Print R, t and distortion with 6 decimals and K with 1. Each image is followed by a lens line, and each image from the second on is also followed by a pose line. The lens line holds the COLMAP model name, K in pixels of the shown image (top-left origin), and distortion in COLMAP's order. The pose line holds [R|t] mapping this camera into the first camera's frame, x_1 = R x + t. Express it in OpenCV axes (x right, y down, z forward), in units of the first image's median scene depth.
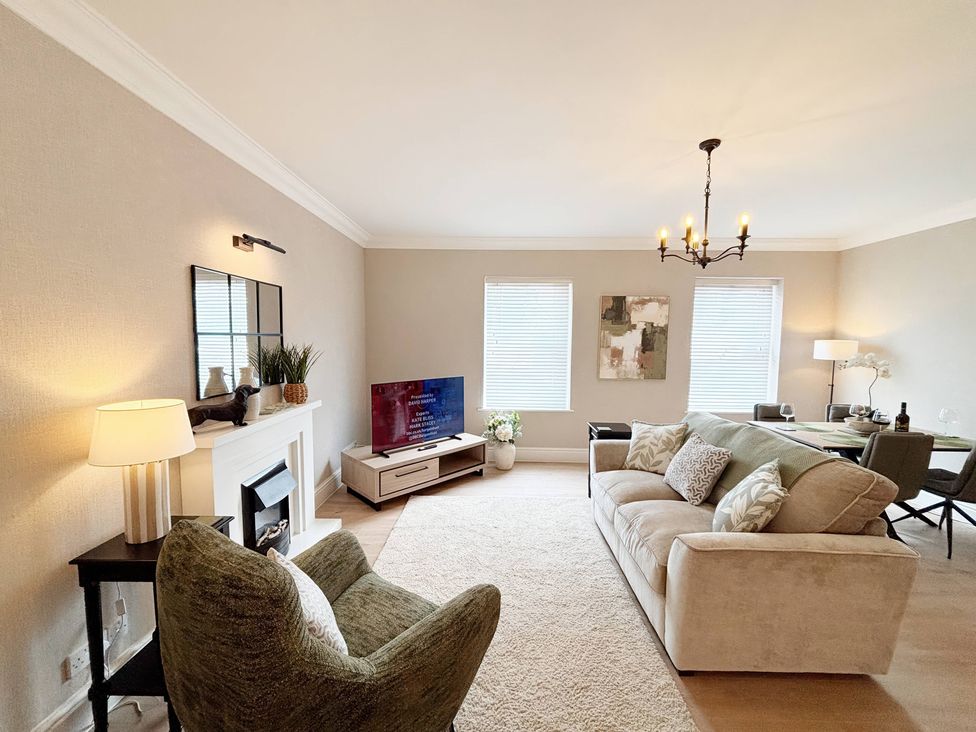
lens RADIAL K [[391.2, 0, 491.8], [0, 391.2, 366.7], [0, 0, 1]] dist [0.006933, -0.003934]
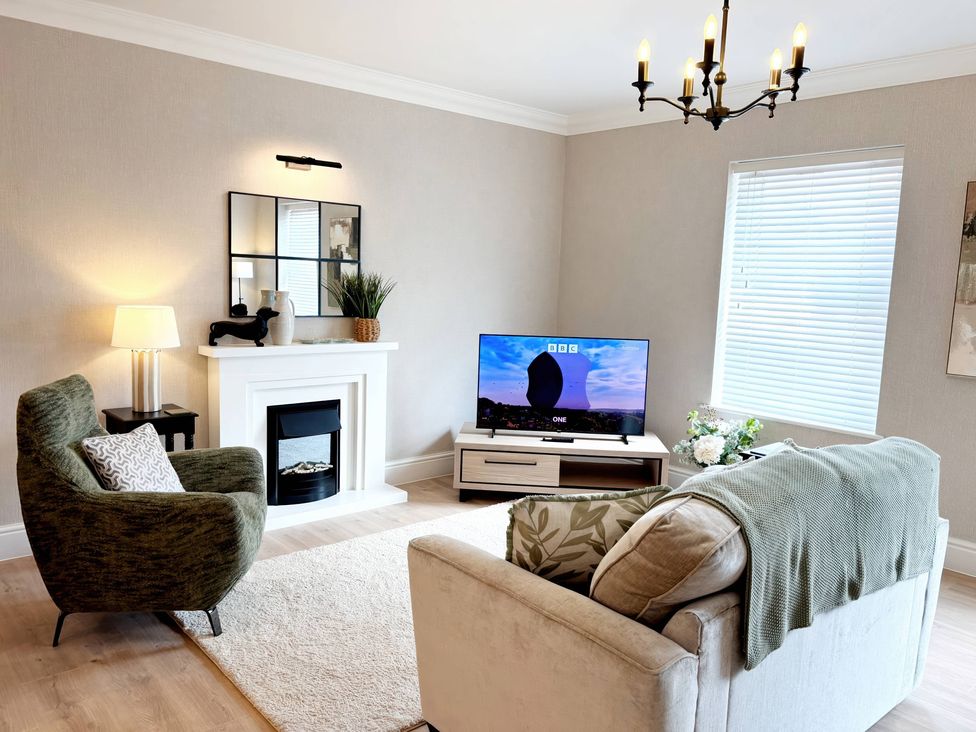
lens RADIAL K [[745.3, 0, 482.9], [0, 745.3, 375.5], [0, 0, 1]] dist [0.042026, -0.045792]
pose [[0.665237, 0.115690, -0.737615, 0.727598], [-0.085466, 0.993228, 0.078701, 0.013780], [0.741725, 0.010687, 0.670619, 0.073241]]
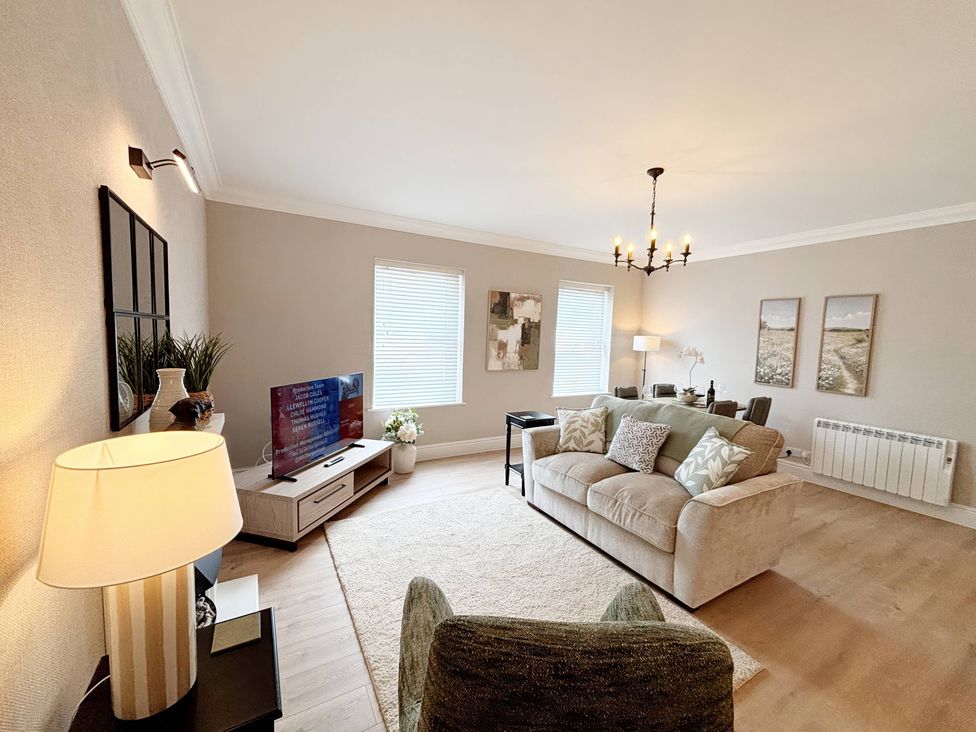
lens RADIAL K [[391.2, 0, 487.5], [0, 391.2, 367.4], [0, 0, 1]] dist [0.006933, -0.003934]
pose [[0.859727, -0.027105, 0.510034, -0.334981], [0.016049, 0.999531, 0.026066, -0.006678], [-0.510502, -0.014224, 0.859759, 0.148797]]
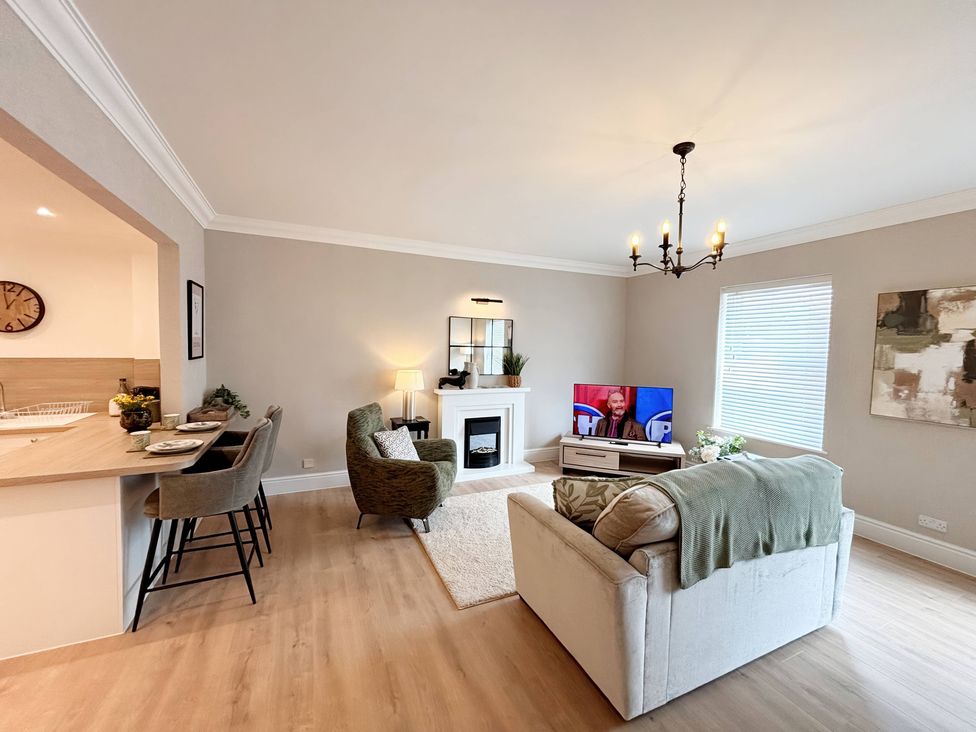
lens RADIAL K [[391.2, 0, 492.0], [0, 391.2, 366.6], [0, 0, 1]] dist [0.006933, -0.003934]
pose [[0.433750, 0.049661, -0.899664, 0.796316], [-0.083132, 0.996427, 0.014922, -0.010389], [0.897190, 0.068319, 0.436328, 0.134355]]
